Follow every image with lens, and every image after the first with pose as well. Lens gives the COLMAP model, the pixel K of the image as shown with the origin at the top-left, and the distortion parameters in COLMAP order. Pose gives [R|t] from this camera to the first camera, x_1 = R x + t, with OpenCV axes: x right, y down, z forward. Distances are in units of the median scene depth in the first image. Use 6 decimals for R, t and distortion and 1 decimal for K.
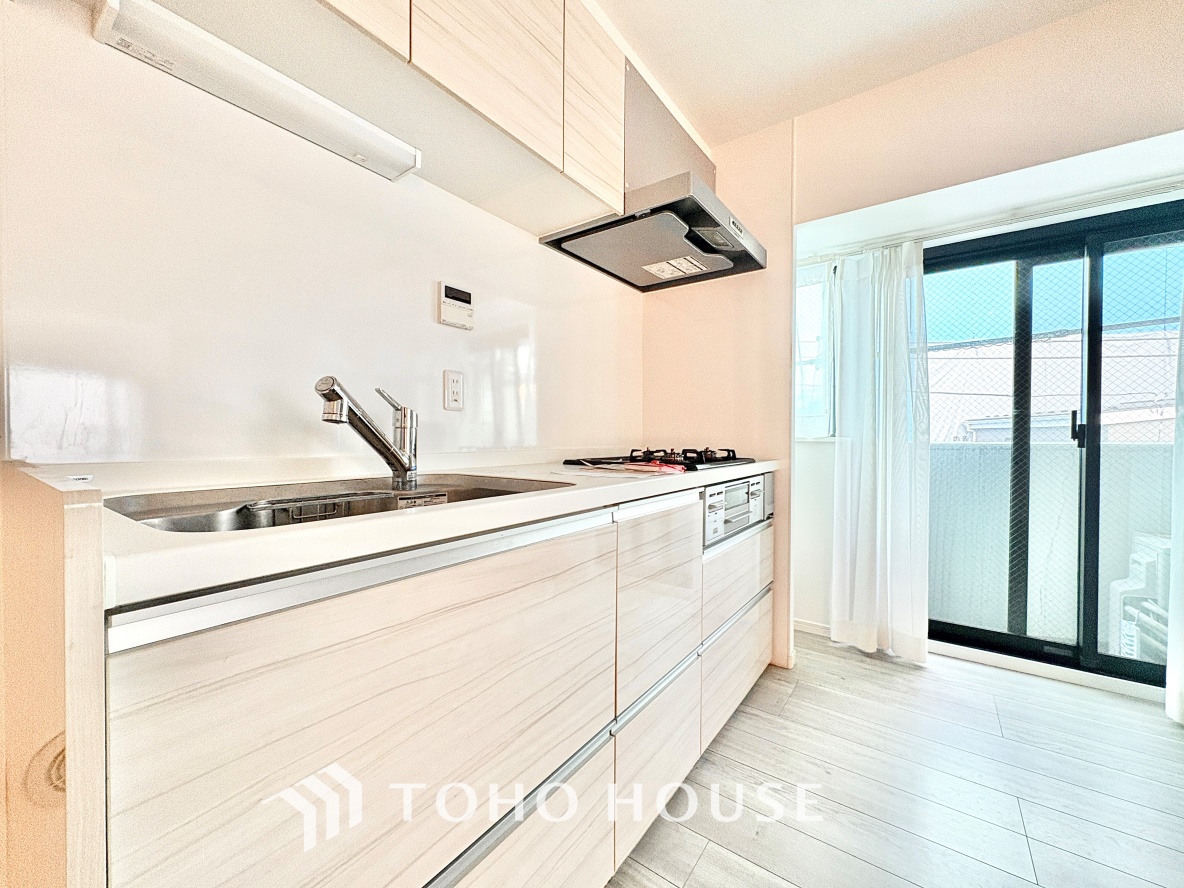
lens RADIAL K [[469.8, 0, 590.9], [0, 469.8, 445.0], [0, 0, 1]] dist [0.000070, 0.000199]
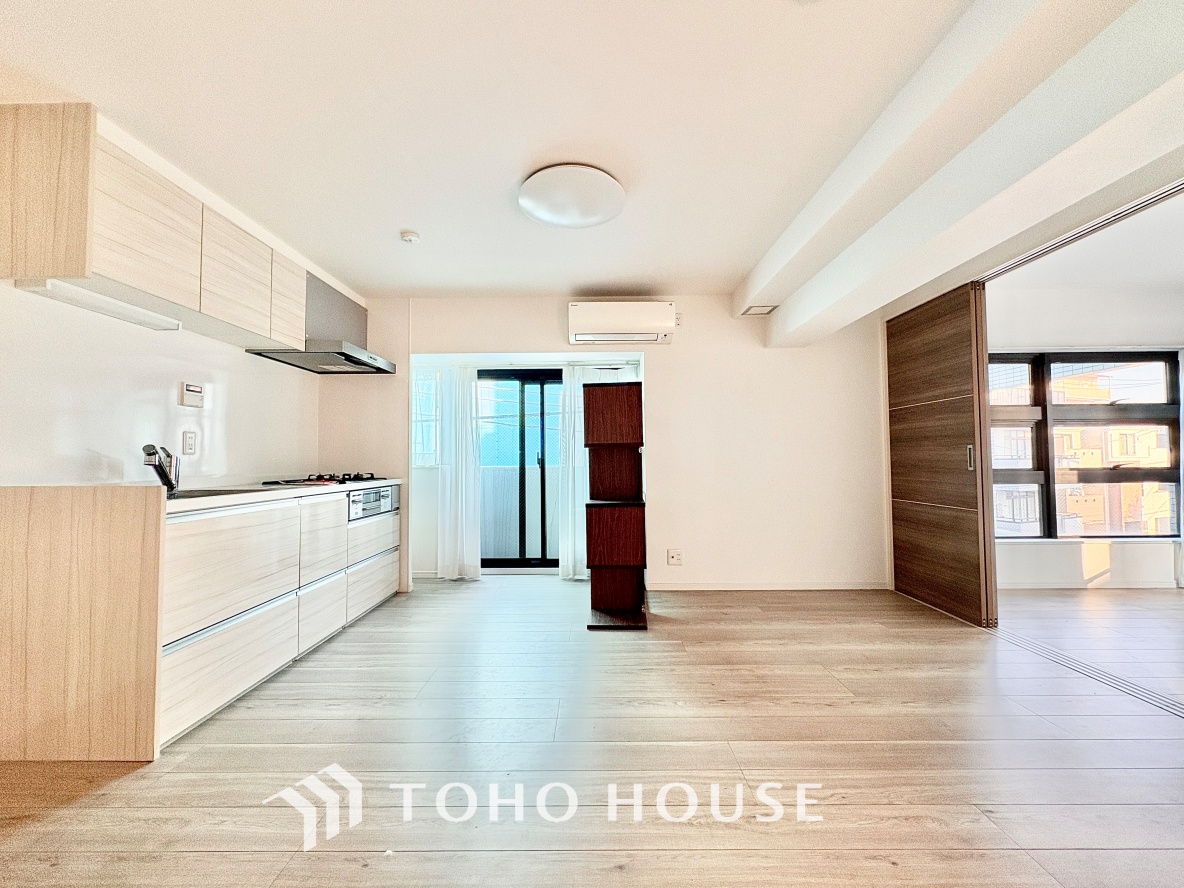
lens RADIAL K [[469.8, 0, 591.0], [0, 469.8, 443.9], [0, 0, 1]] dist [0.000070, 0.000199]
pose [[0.813566, 0.010692, 0.581375, -0.076088], [0.018982, 0.998810, -0.044933, -0.005782], [-0.581163, 0.047592, 0.812394, -1.014633]]
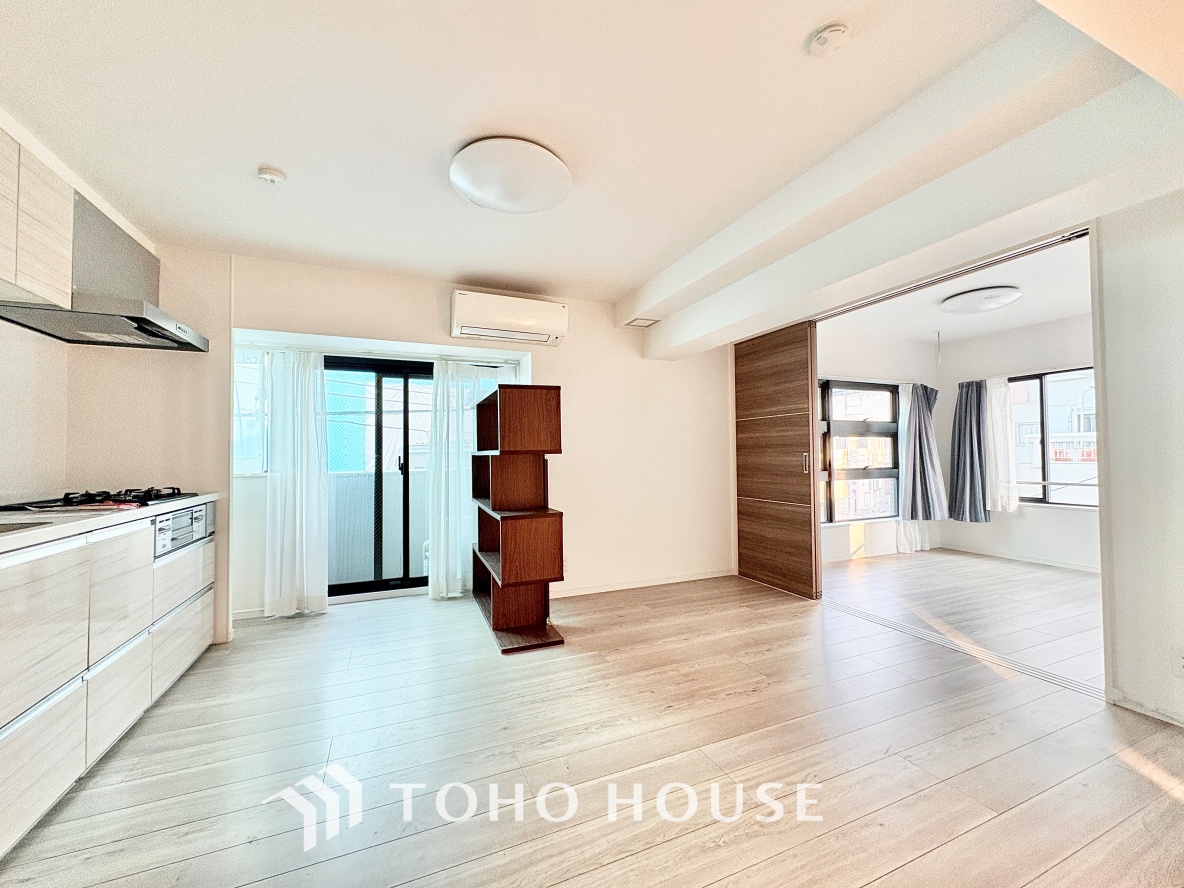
lens RADIAL K [[469.8, 0, 591.6], [0, 469.8, 444.4], [0, 0, 1]] dist [0.000070, 0.000199]
pose [[0.514771, 0.013440, 0.857223, -0.244637], [0.023301, 0.999288, -0.029660, -0.046288], [-0.857011, 0.035242, 0.514091, -0.716151]]
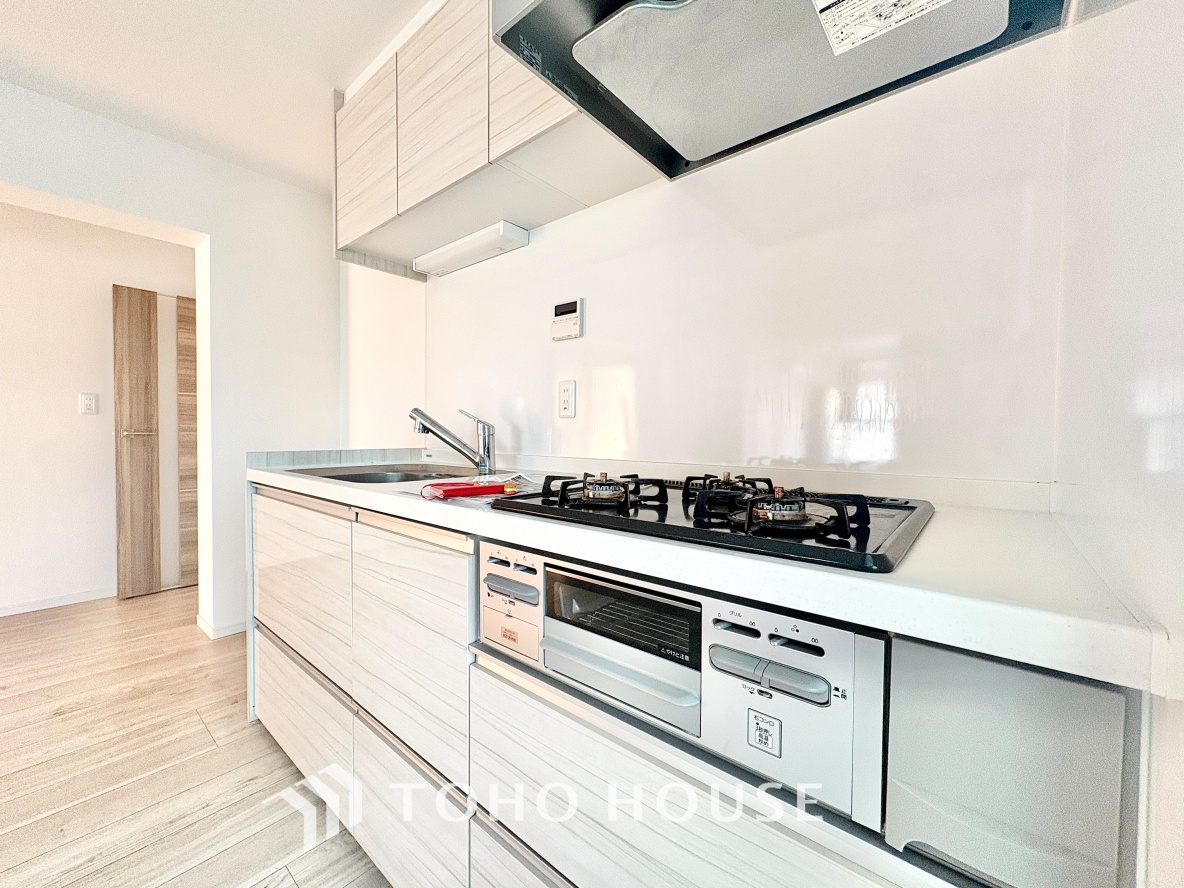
lens RADIAL K [[469.8, 0, 590.4], [0, 469.8, 445.0], [0, 0, 1]] dist [0.000070, 0.000199]
pose [[-0.066944, 0.022438, -0.997504, 0.617538], [-0.023574, 0.999432, 0.024063, -0.031579], [0.997478, 0.025126, -0.066377, 0.901450]]
